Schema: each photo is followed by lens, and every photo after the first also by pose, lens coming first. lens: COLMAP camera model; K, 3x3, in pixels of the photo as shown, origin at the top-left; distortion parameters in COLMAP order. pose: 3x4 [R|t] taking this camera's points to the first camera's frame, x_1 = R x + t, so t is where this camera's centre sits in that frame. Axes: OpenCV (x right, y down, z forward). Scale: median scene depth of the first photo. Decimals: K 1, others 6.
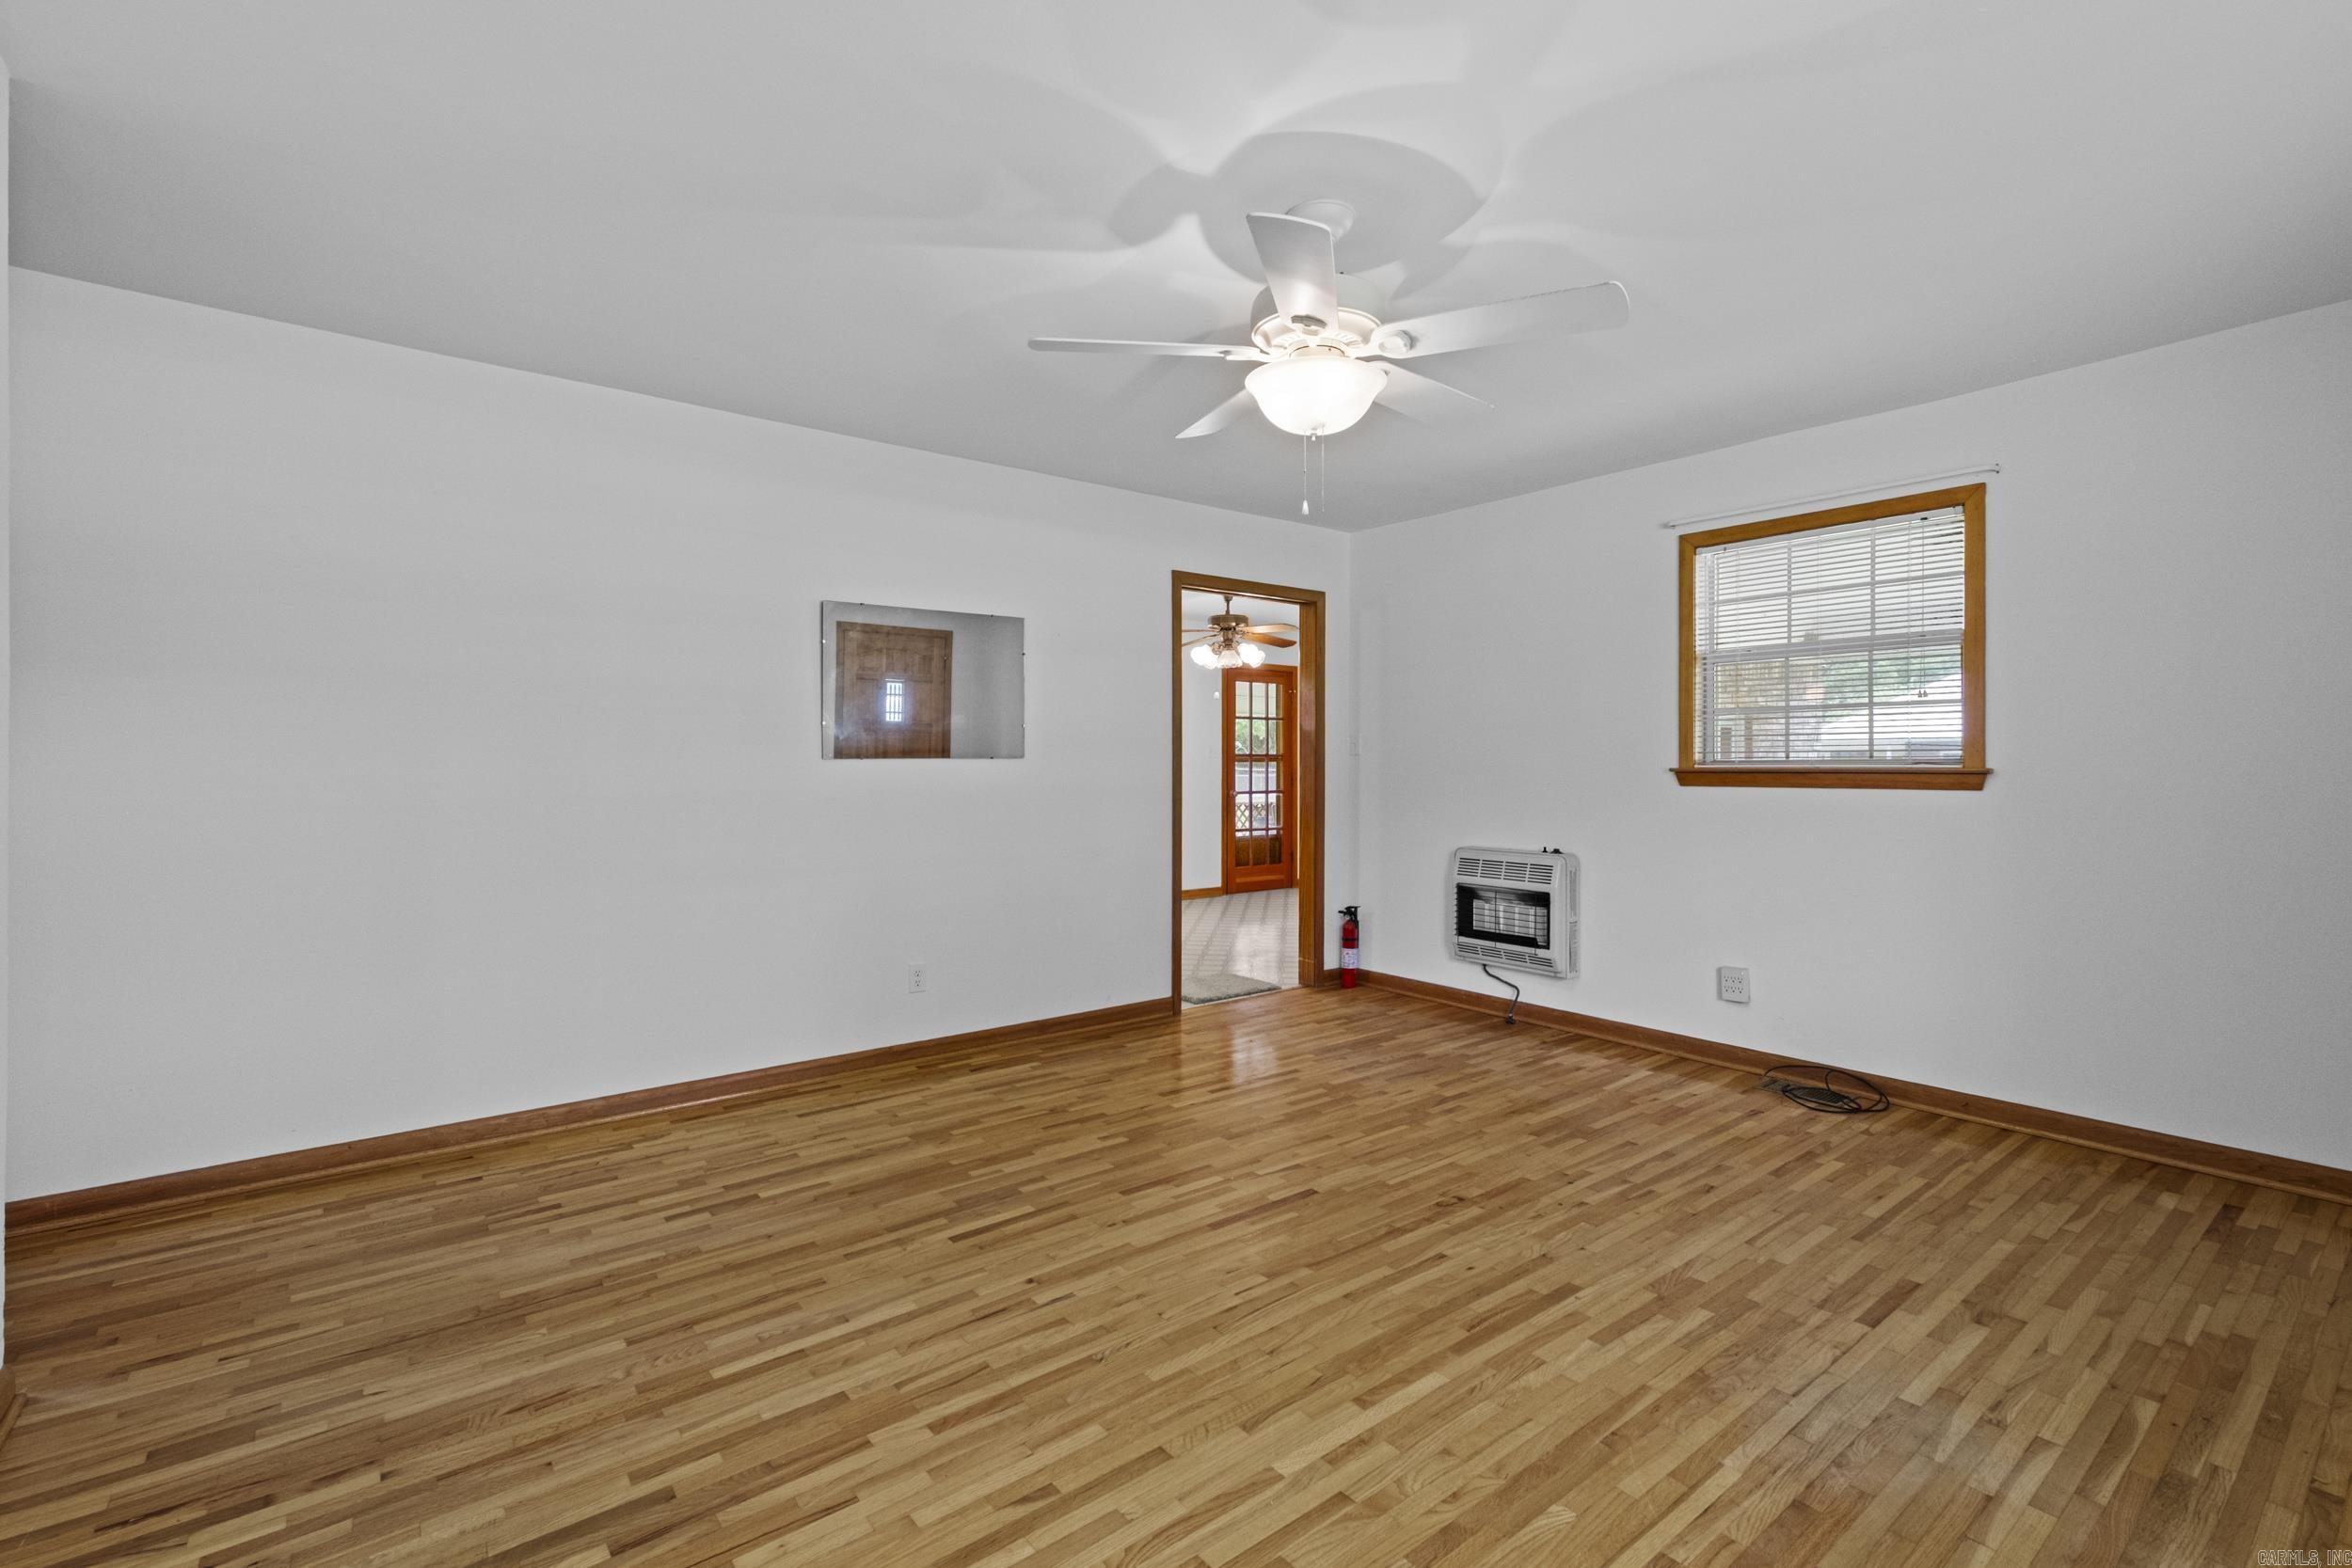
lens RADIAL K [[1021.9, 0, 1176.9], [0, 1021.9, 778.1], [0, 0, 1]] dist [0.002433, 0.000804]
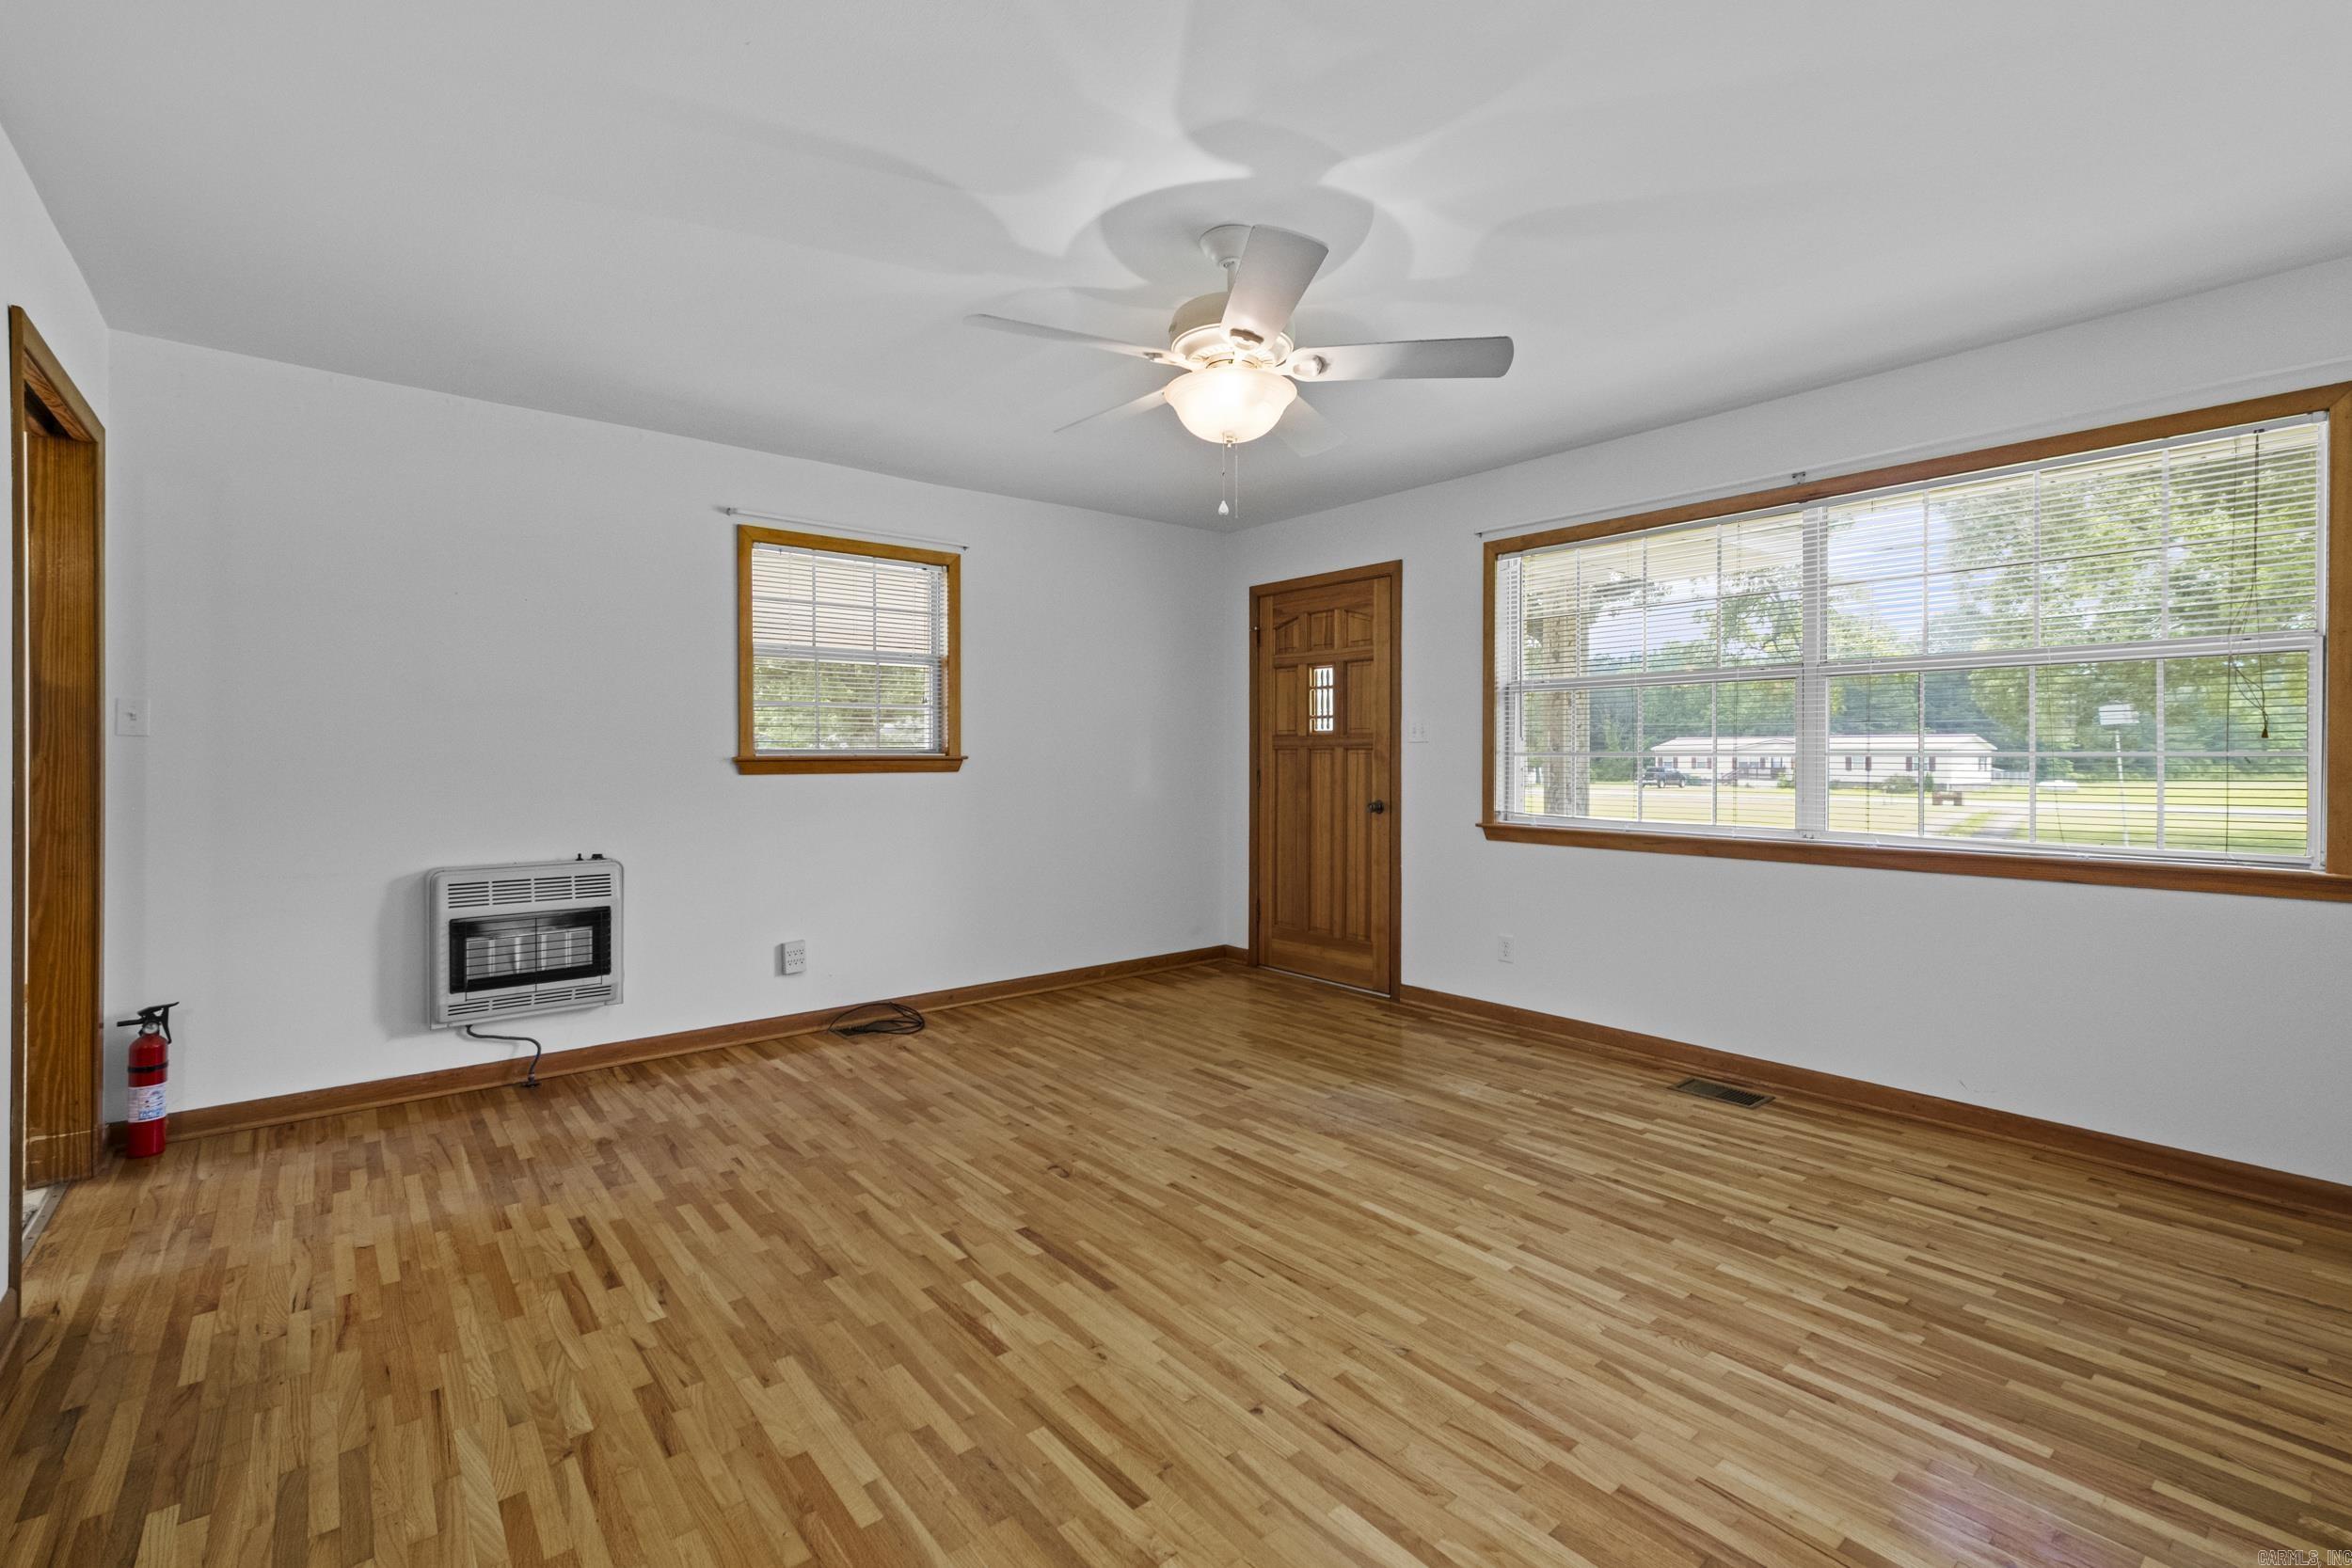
lens RADIAL K [[1021.9, 0, 1156.4], [0, 1021.9, 769.1], [0, 0, 1]] dist [0.002433, 0.000804]
pose [[-0.001119, -0.015366, 0.999881, -0.665186], [0.012820, 0.999800, 0.015379, -0.010511], [-0.999917, 0.012836, -0.000921, 0.772829]]
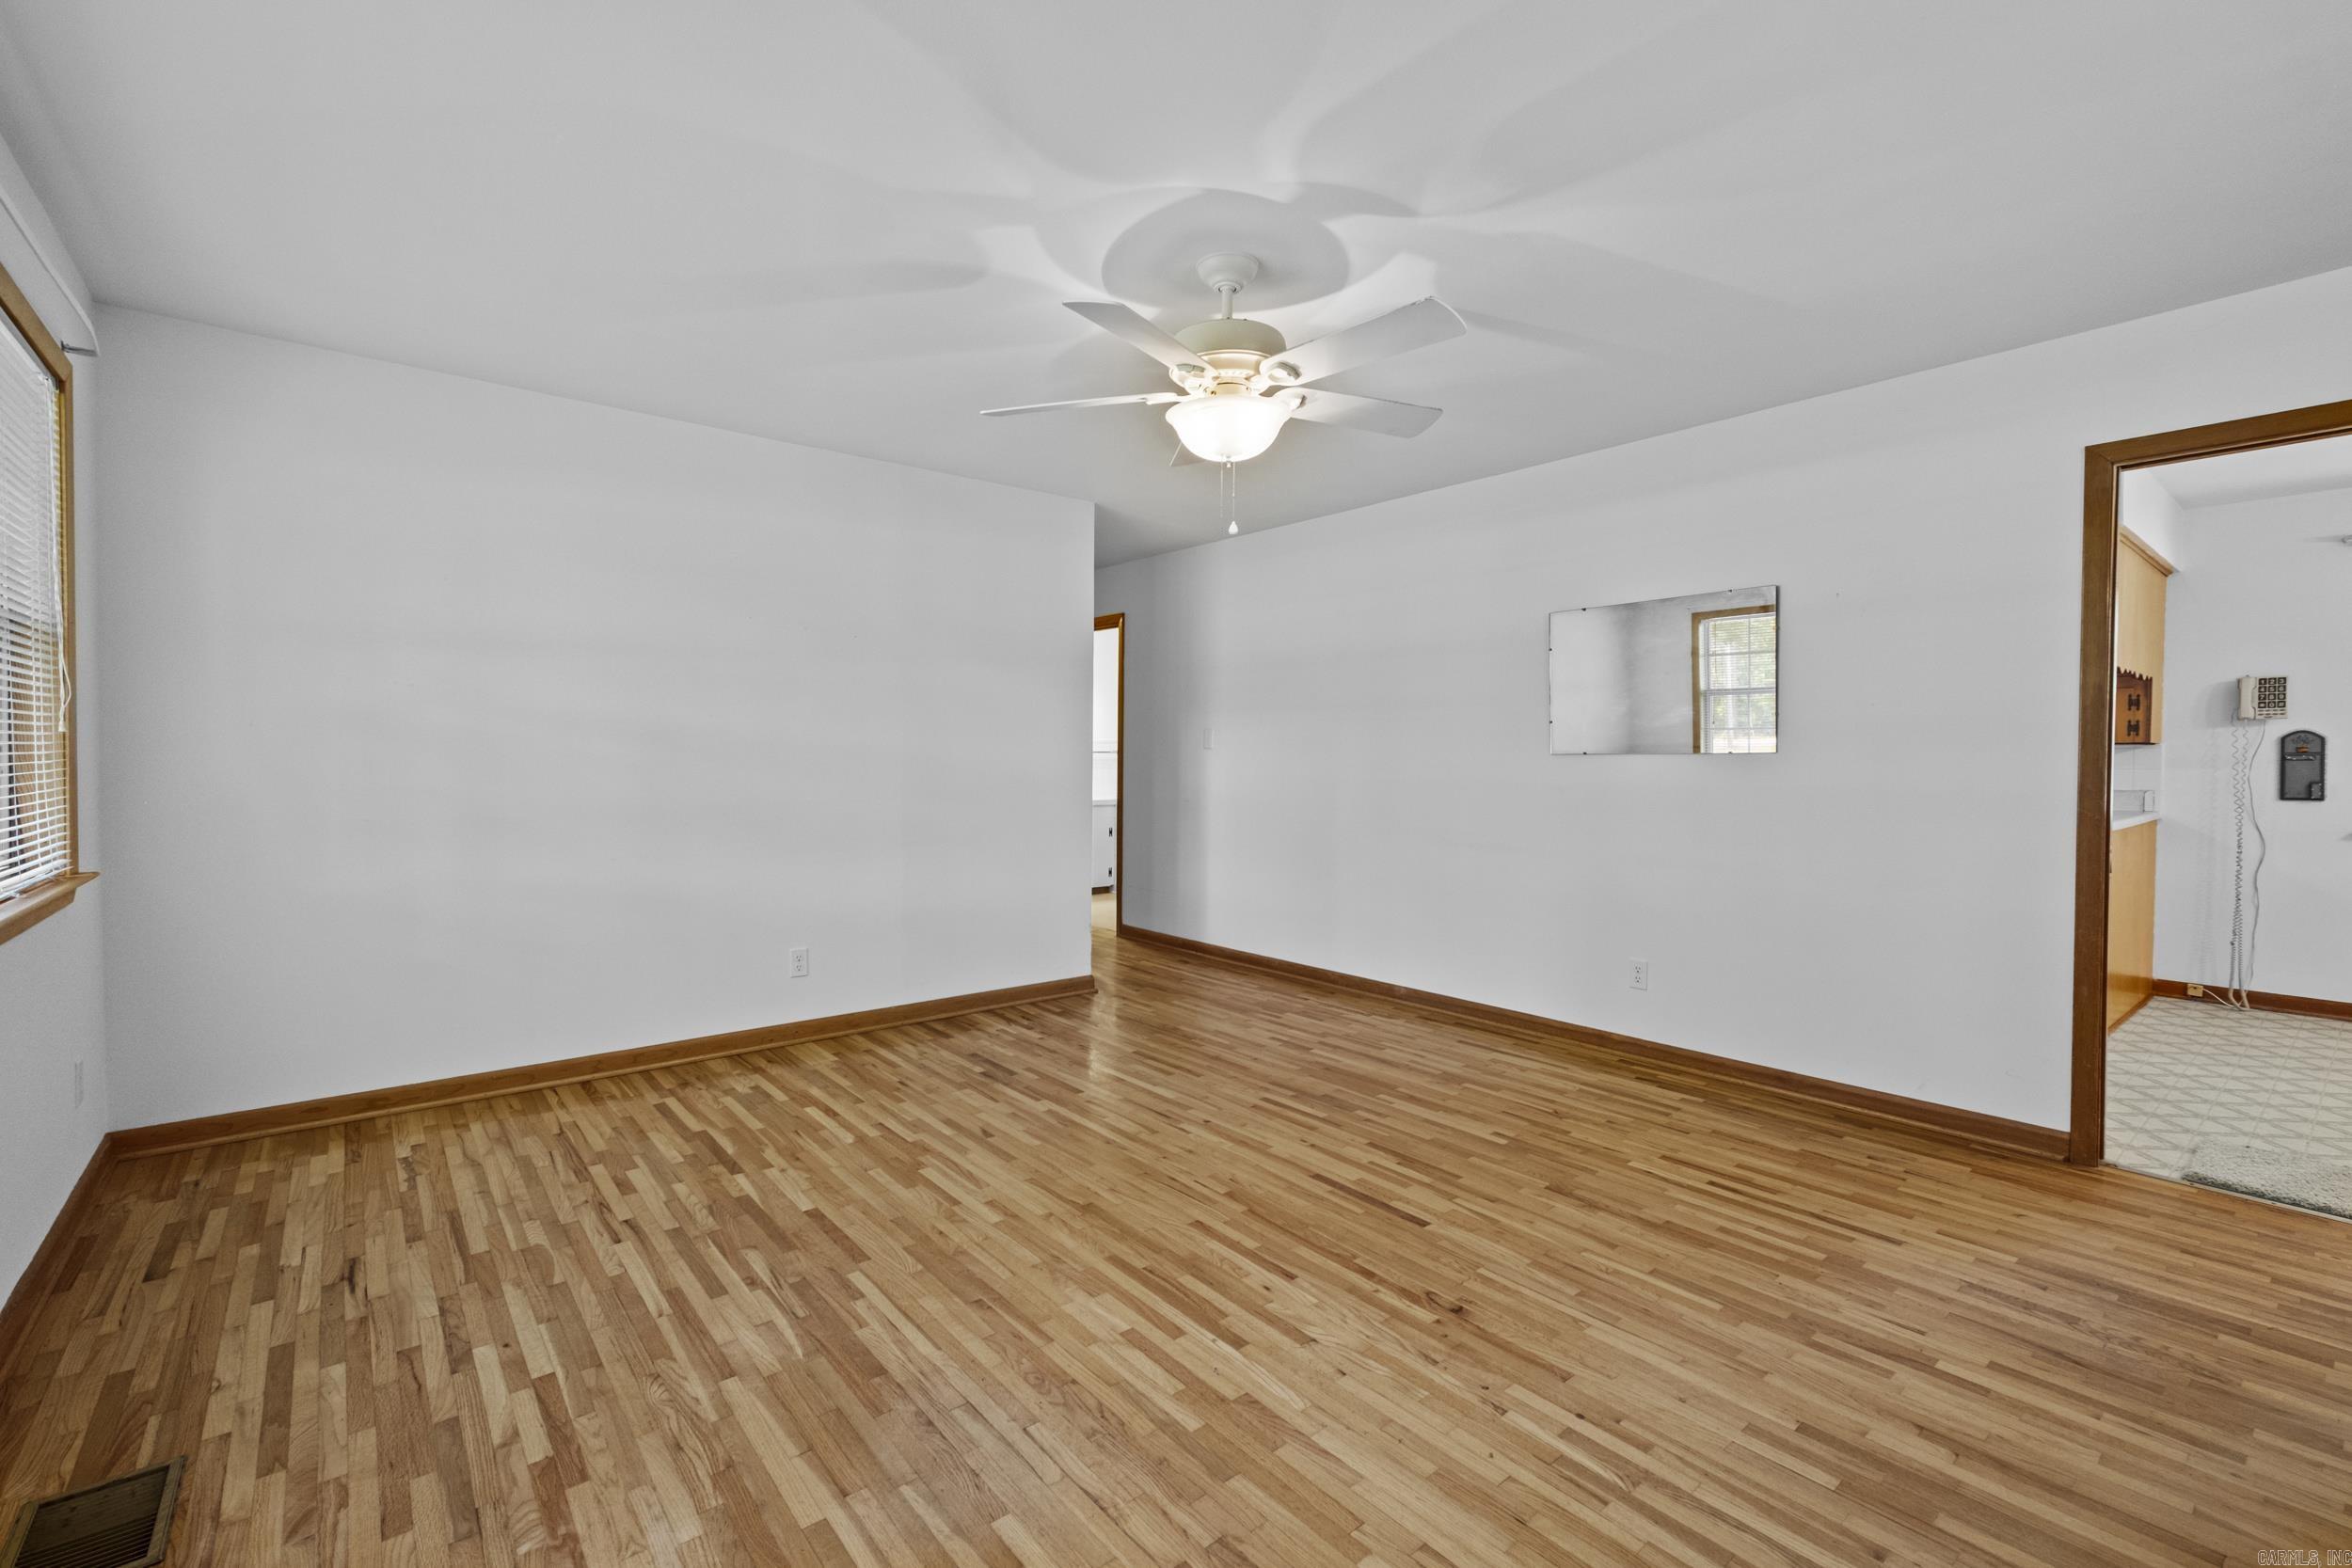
lens RADIAL K [[1021.9, 0, 1173.4], [0, 1021.9, 787.9], [0, 0, 1]] dist [0.002433, 0.000804]
pose [[0.026534, 0.030054, -0.999196, 0.904302], [-0.018307, 0.999395, 0.029573, -0.007279], [0.999480, 0.017508, 0.027068, 0.654248]]
